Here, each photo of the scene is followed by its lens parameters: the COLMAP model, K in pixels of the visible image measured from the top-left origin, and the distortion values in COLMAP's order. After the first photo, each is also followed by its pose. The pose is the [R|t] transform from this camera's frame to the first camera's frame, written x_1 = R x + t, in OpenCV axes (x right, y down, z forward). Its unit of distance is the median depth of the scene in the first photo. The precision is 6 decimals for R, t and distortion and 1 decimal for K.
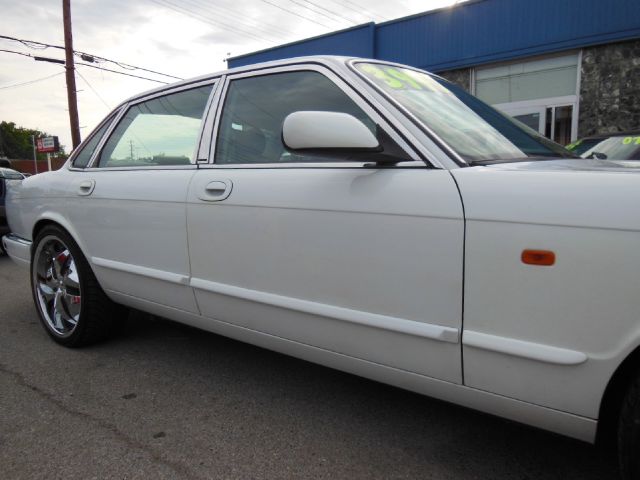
lens RADIAL K [[473.8, 0, 320.0], [0, 473.8, 240.0], [0, 0, 1]] dist [0.021431, 0.005568]
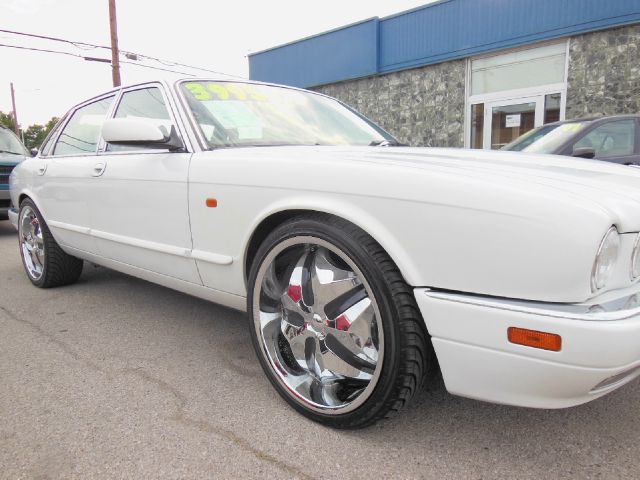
lens RADIAL K [[475.7, 0, 320.0], [0, 475.7, 240.0], [0, 0, 1]] dist [-0.012916, 0.061038]
pose [[0.994706, 0.008719, -0.102394, 0.128754], [-0.006490, 0.999735, 0.022080, 0.016384], [0.102560, -0.021299, 0.994499, -0.086678]]
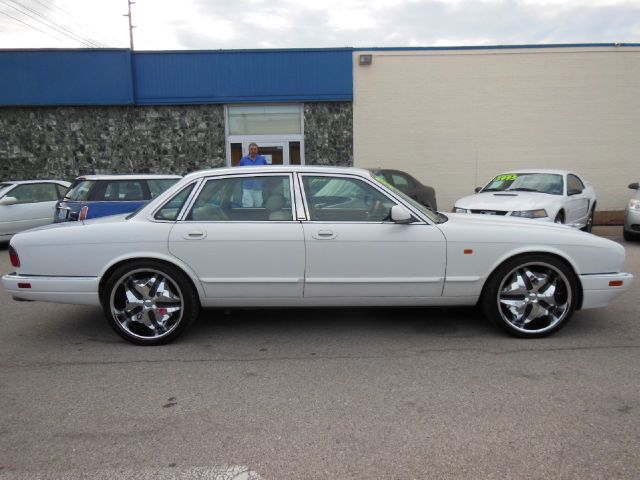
lens RADIAL K [[478.7, 0, 320.0], [0, 478.7, 240.0], [0, 0, 1]] dist [-0.025208, 0.094632]
pose [[0.789362, -0.078265, 0.608919, -0.314976], [0.079670, 0.996513, 0.024805, -0.027522], [-0.608736, 0.028933, 0.792845, -0.139762]]
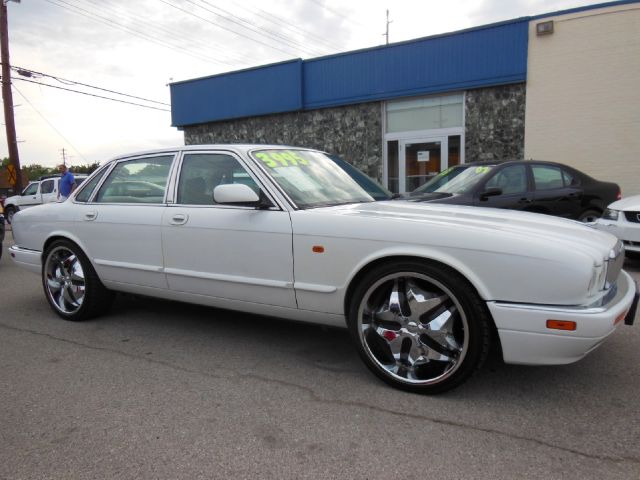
lens RADIAL K [[475.7, 0, 320.0], [0, 475.7, 240.0], [0, 0, 1]] dist [-0.012916, 0.061038]
pose [[0.993100, -0.017388, 0.115976, 0.022520], [0.019551, 0.999655, -0.017542, 0.003928], [-0.115631, 0.019688, 0.993097, -0.182524]]
